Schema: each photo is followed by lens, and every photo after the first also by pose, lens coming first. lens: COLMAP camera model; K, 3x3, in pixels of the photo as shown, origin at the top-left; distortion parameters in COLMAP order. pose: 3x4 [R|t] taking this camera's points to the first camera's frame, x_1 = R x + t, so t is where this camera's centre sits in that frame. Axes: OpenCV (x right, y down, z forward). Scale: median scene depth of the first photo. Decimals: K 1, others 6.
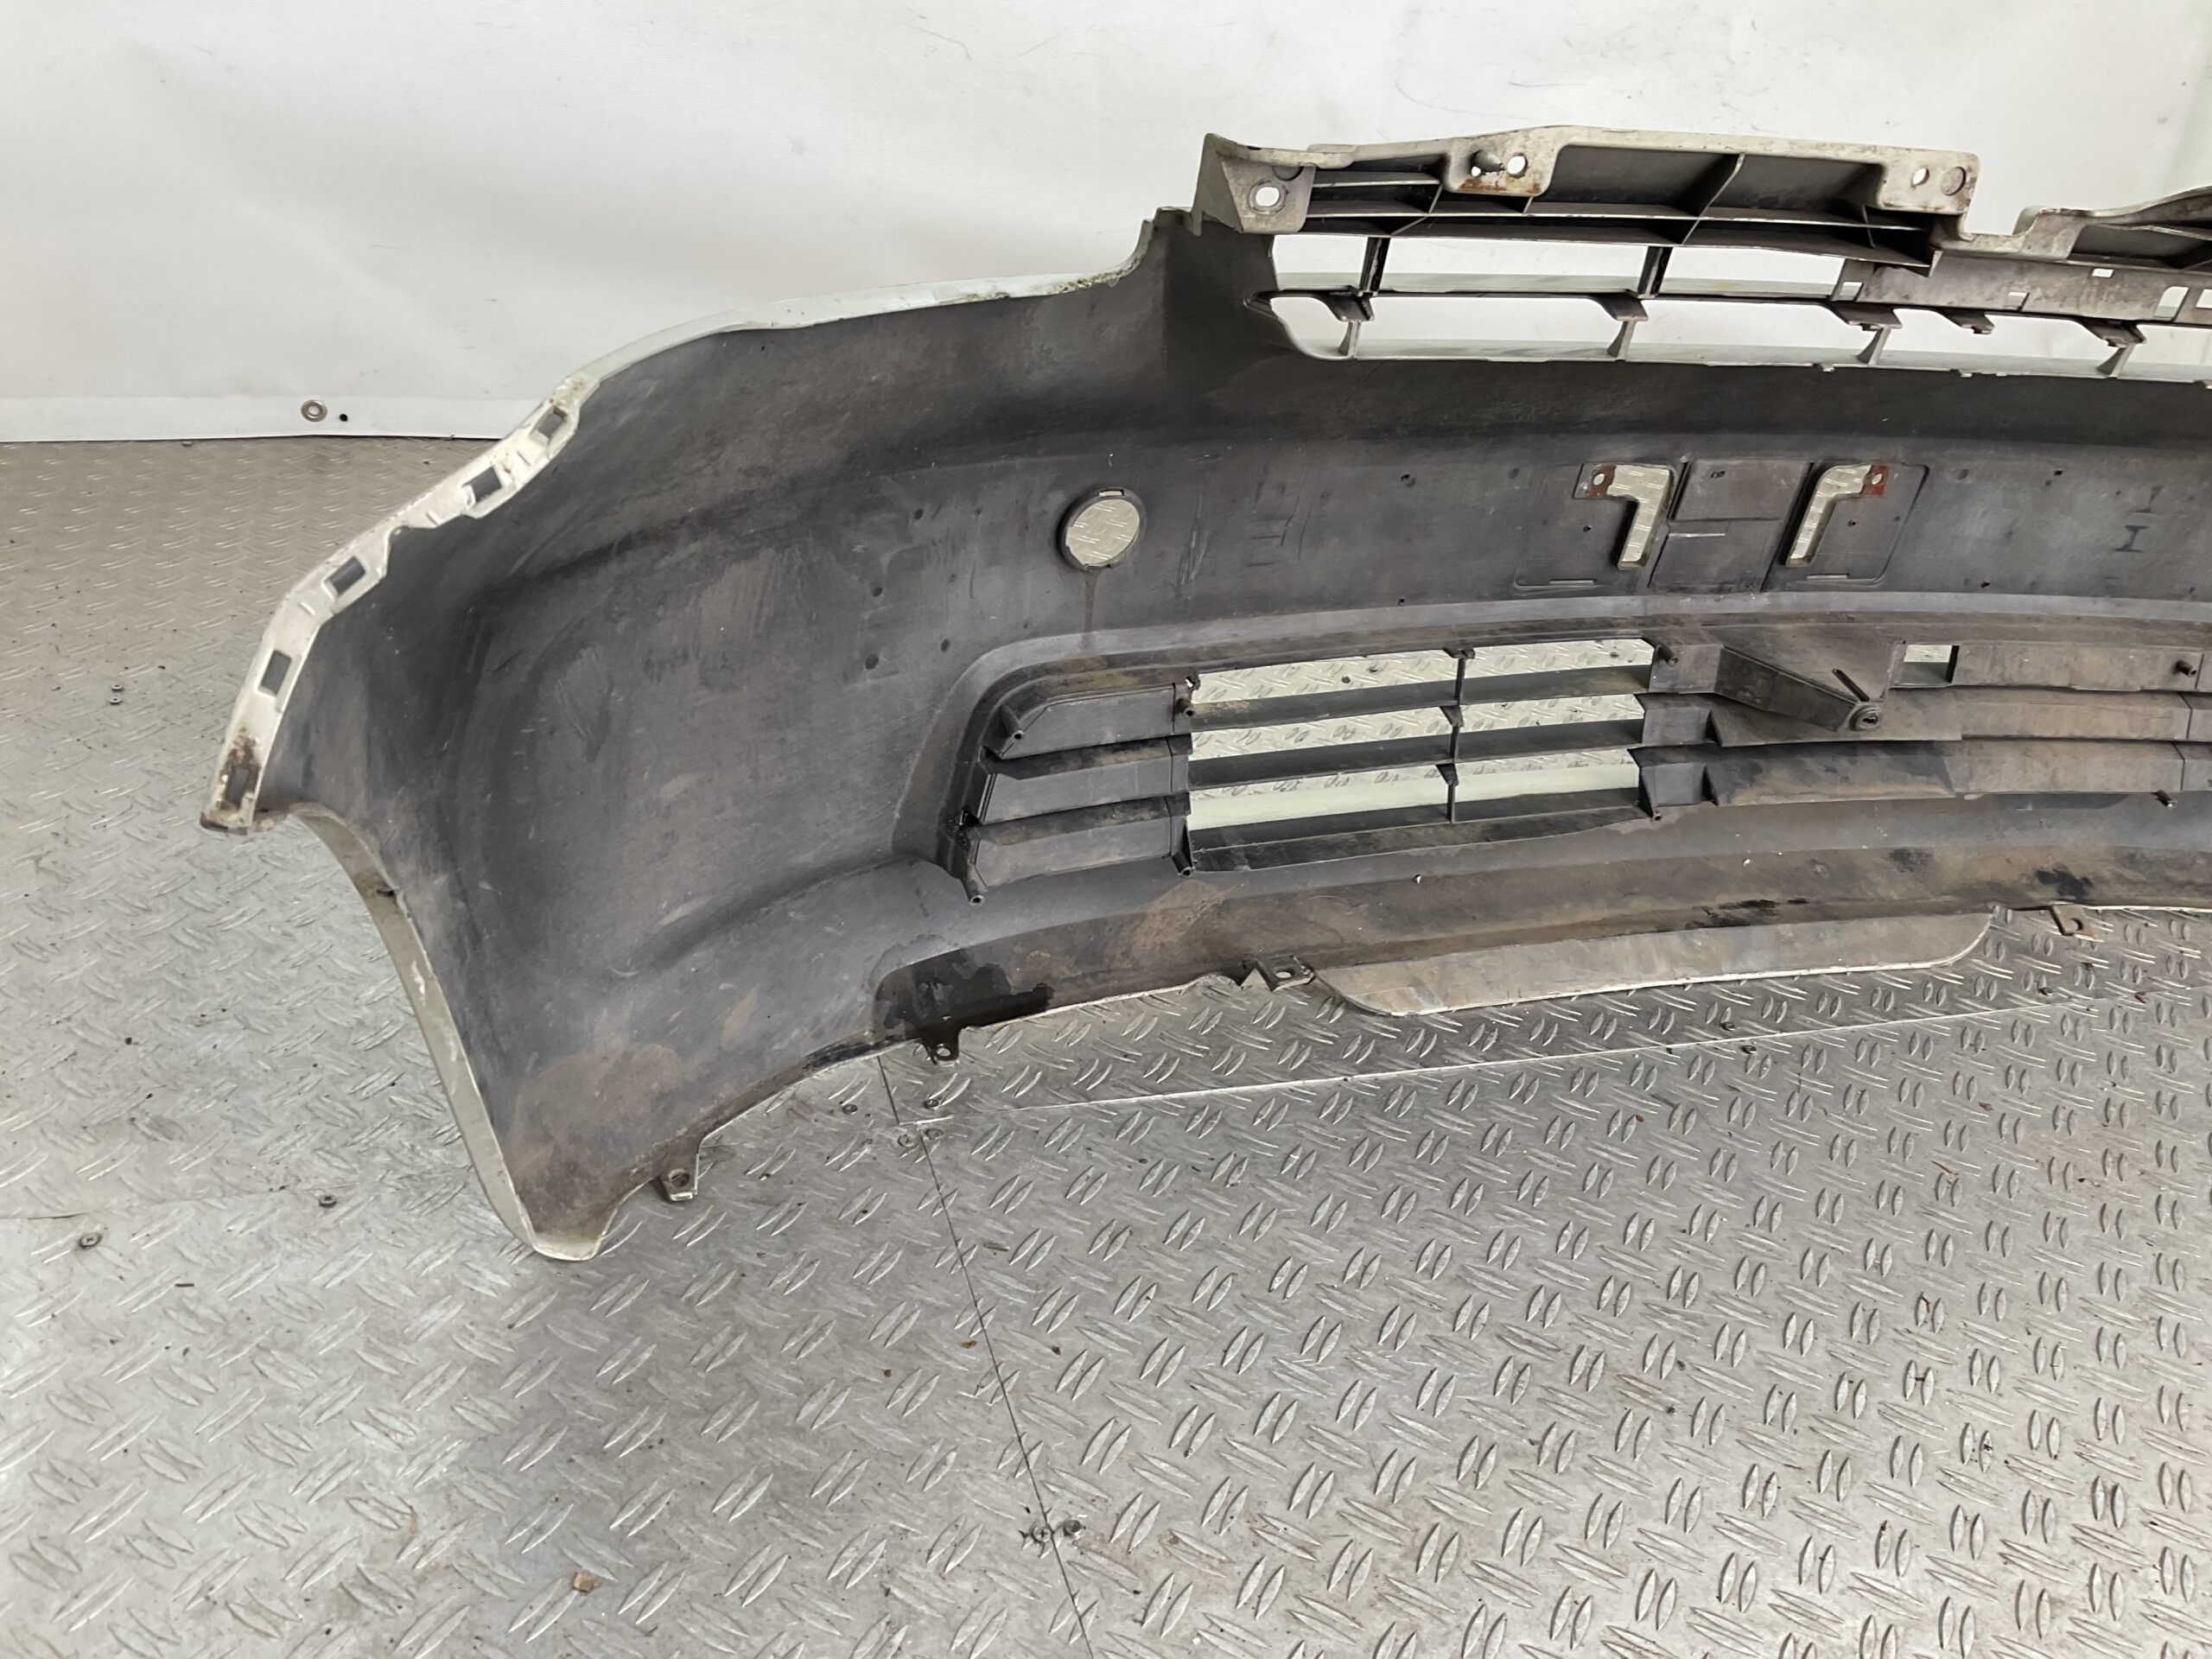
lens RADIAL K [[1895.8, 0, 1115.7], [0, 1895.8, 834.0], [0, 0, 1]] dist [0.014209, -0.047460]
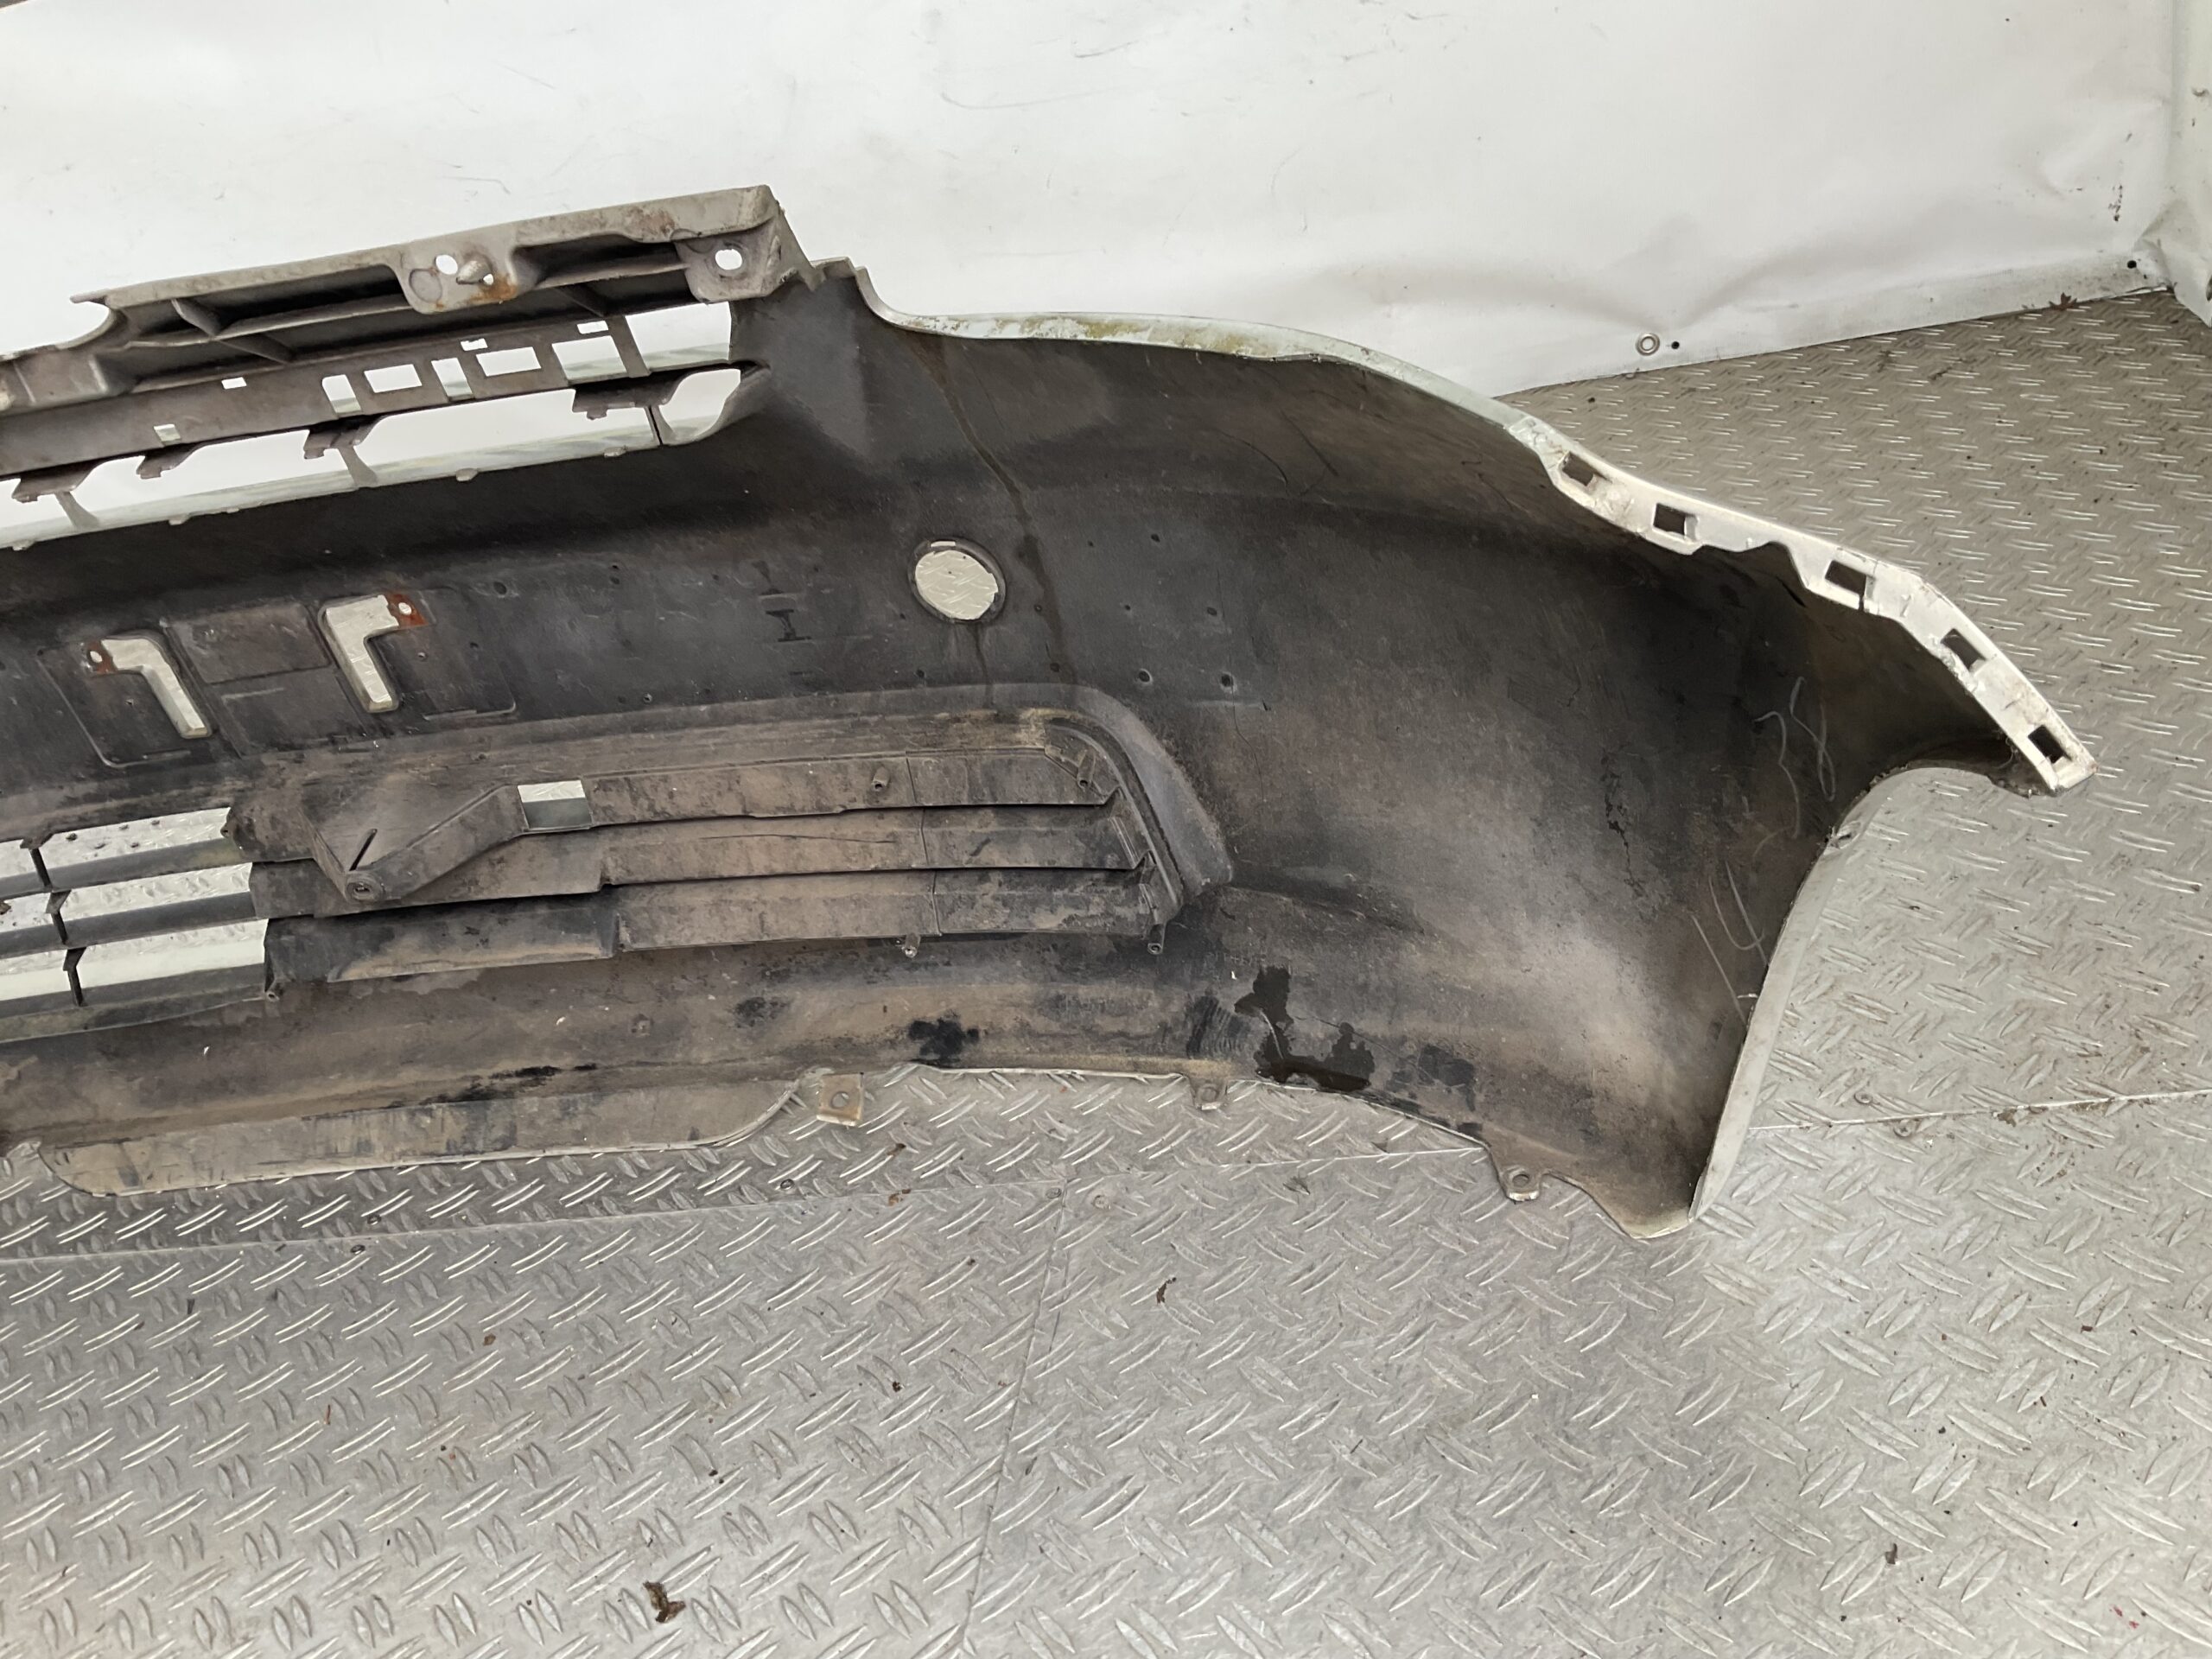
lens RADIAL K [[1895.8, 0, 1113.0], [0, 1895.8, 828.2], [0, 0, 1]] dist [0.014209, -0.047460]
pose [[0.860758, -0.054401, -0.506100, 1.026694], [0.057060, 0.998318, -0.010265, -0.052827], [0.505807, -0.020043, 0.862414, 0.369647]]
